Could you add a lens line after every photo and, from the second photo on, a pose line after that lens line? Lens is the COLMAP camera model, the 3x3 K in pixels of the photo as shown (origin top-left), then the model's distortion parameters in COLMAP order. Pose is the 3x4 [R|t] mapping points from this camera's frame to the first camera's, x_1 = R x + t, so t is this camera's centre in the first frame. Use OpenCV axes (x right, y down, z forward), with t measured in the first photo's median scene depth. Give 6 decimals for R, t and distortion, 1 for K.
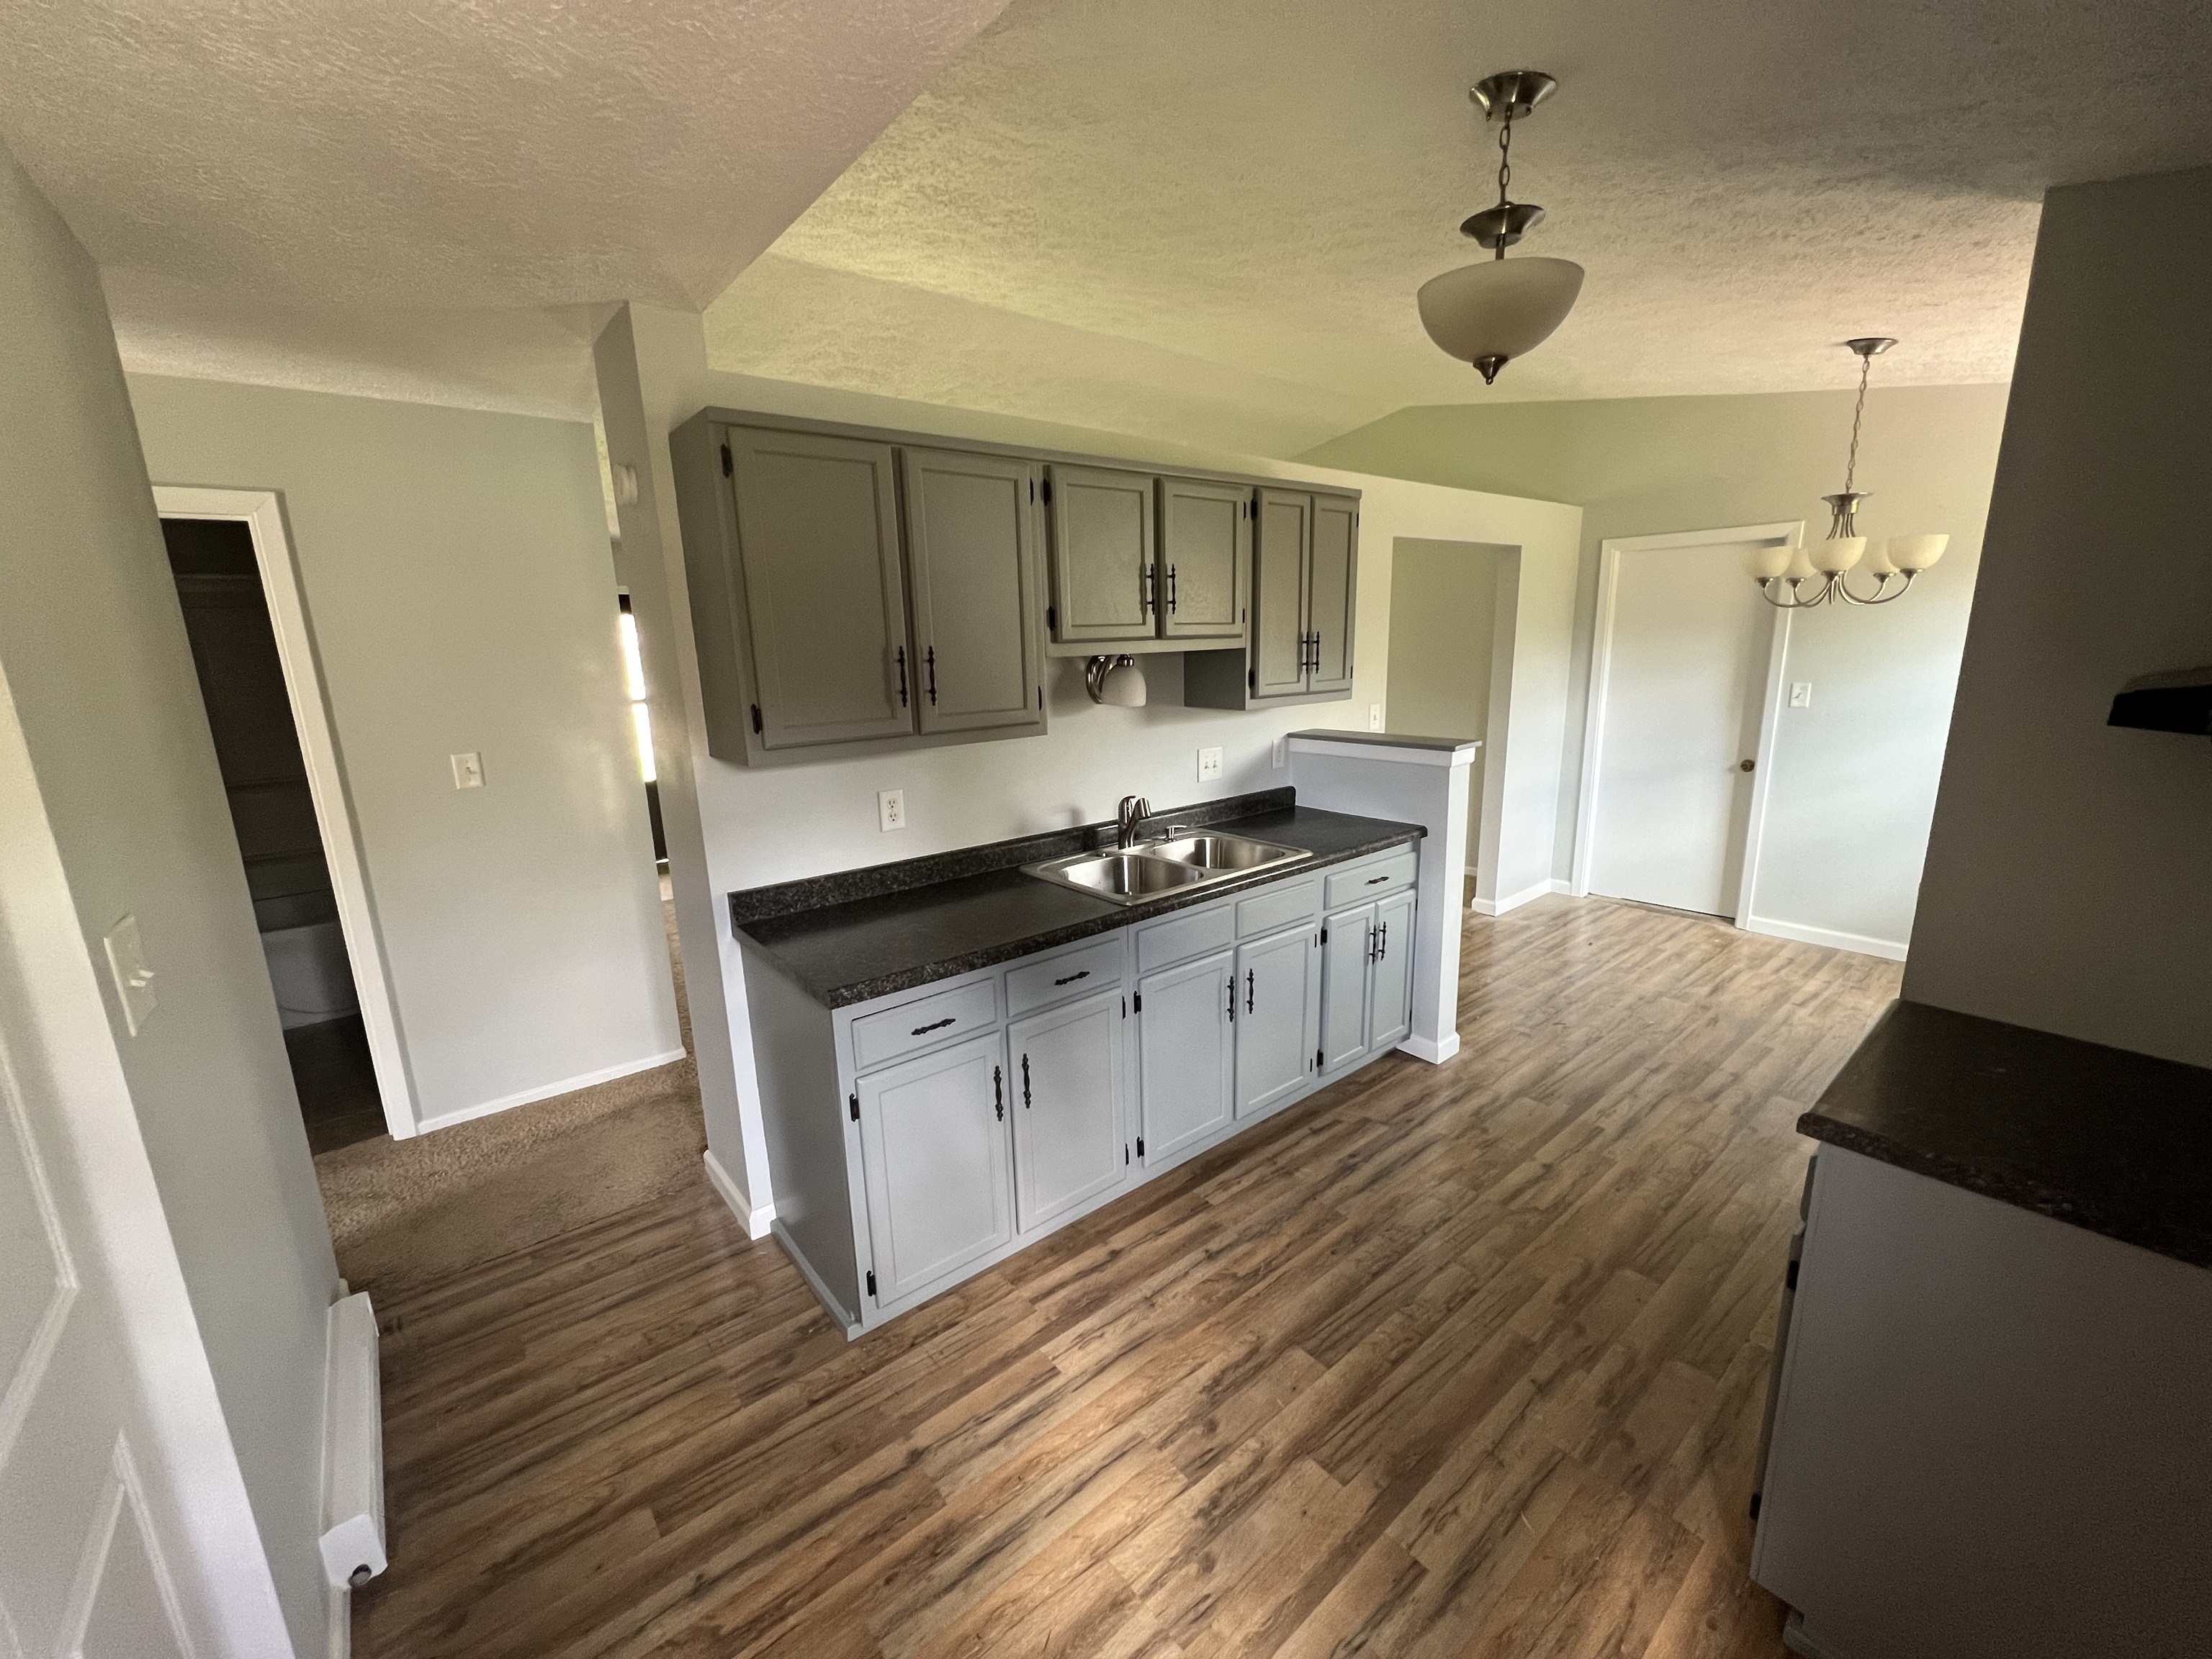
lens RADIAL K [[887.0, 0, 1104.9], [0, 887.0, 829.1], [0, 0, 1]] dist [-0.002427, 0.001080]
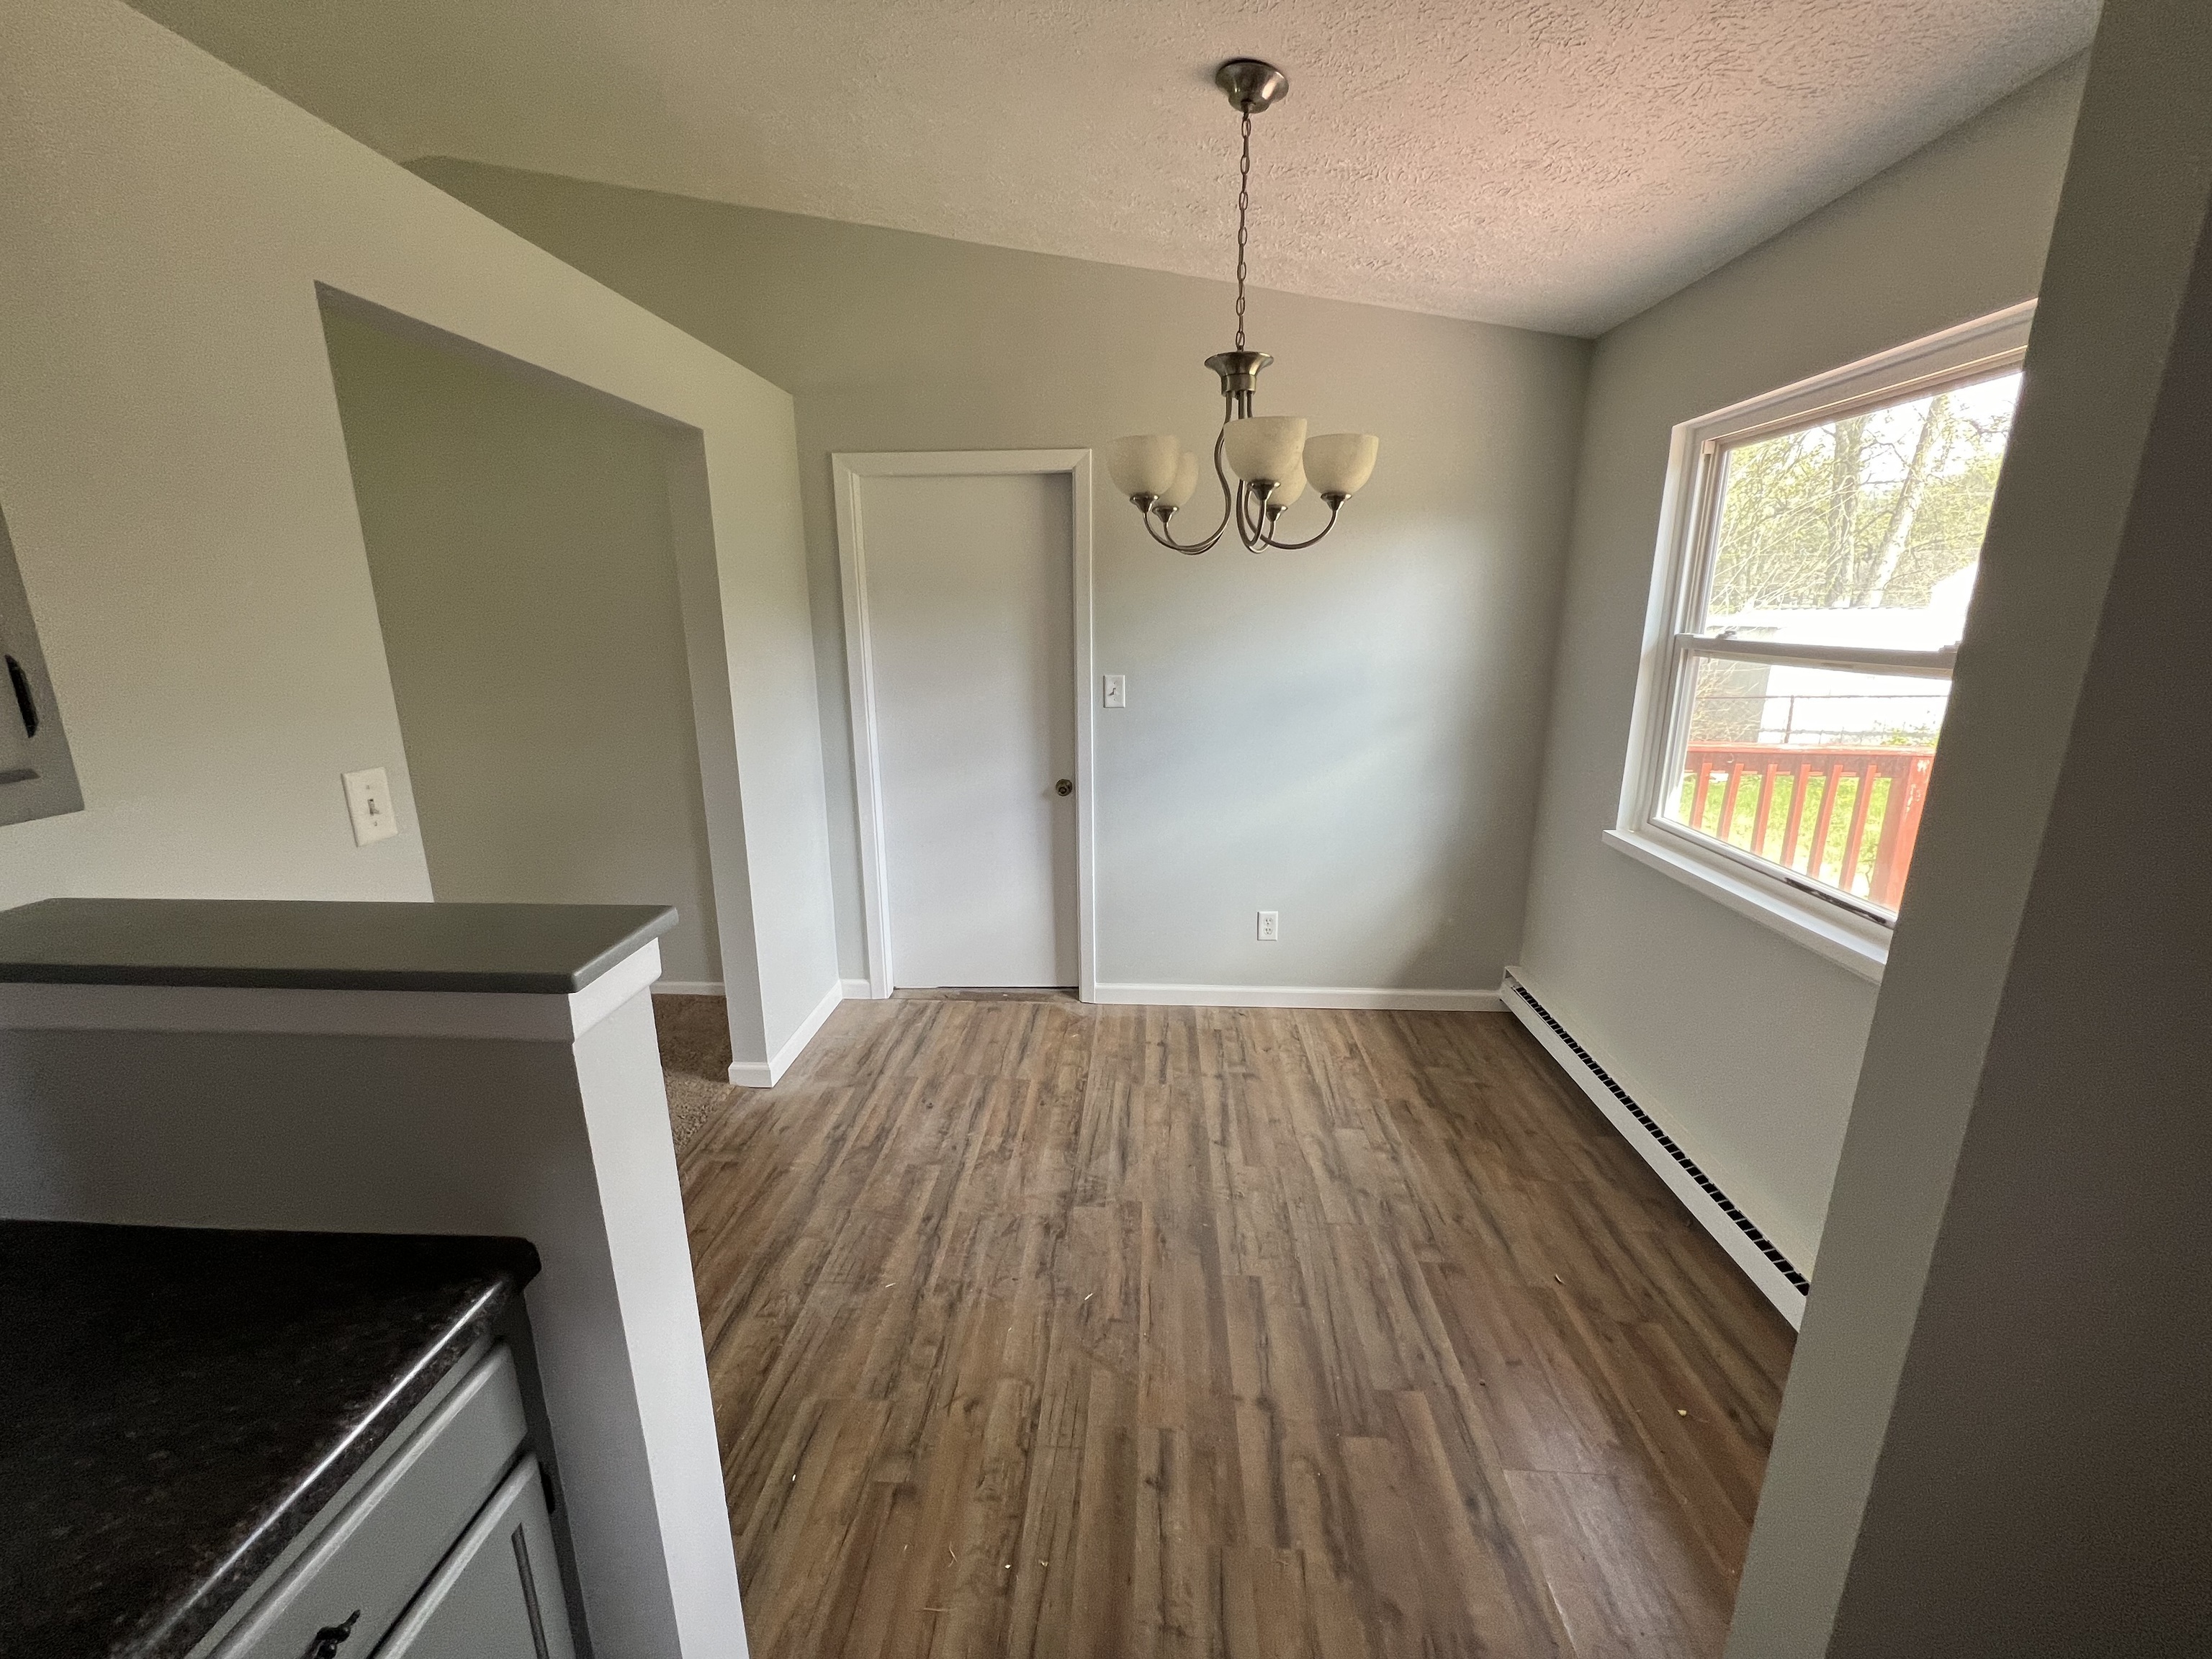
lens RADIAL K [[887.0, 0, 1105.0], [0, 887.0, 833.2], [0, 0, 1]] dist [-0.002427, 0.001080]
pose [[0.678483, -0.157083, 0.717625, 0.389077], [0.143813, 0.986371, 0.079940, -0.160826], [-0.720402, 0.048966, 0.691826, 0.852390]]
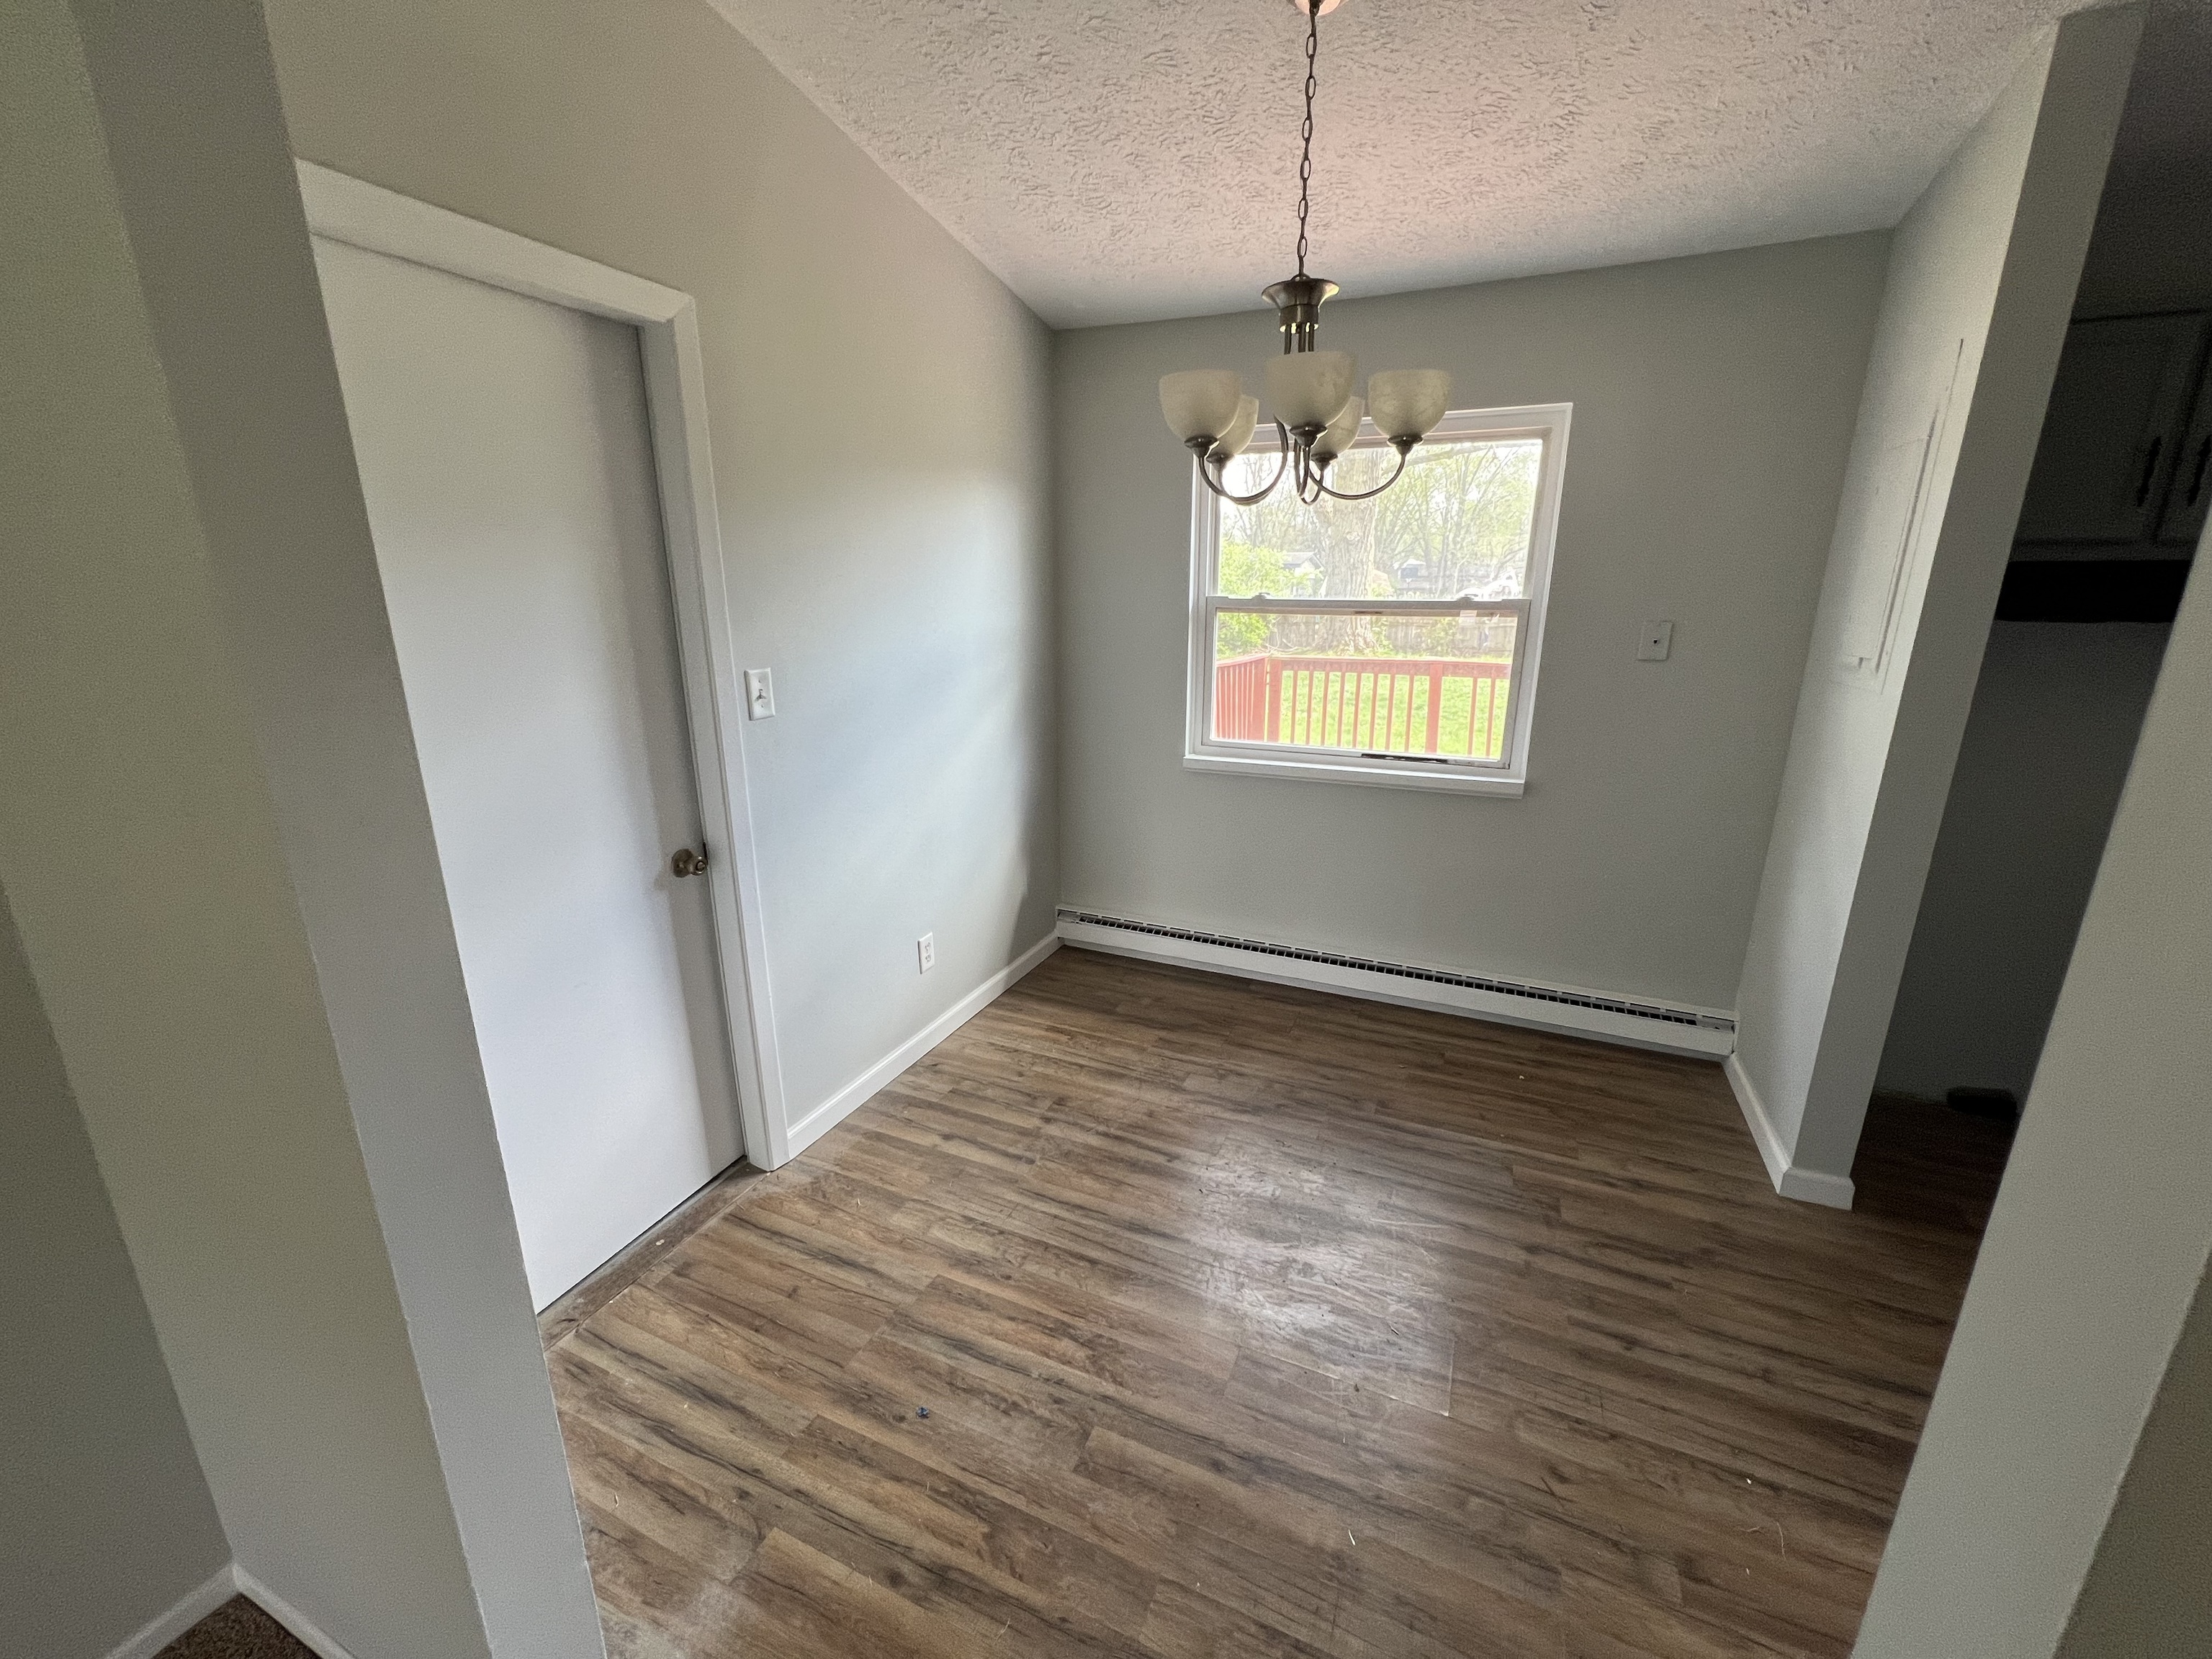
lens RADIAL K [[887.0, 0, 1103.3], [0, 887.0, 834.3], [0, 0, 1]] dist [-0.002427, 0.001080]
pose [[-0.442693, -0.215763, 0.870327, 0.449843], [0.202674, 0.921421, 0.331520, -0.346700], [-0.873468, 0.323155, -0.364177, 1.776649]]
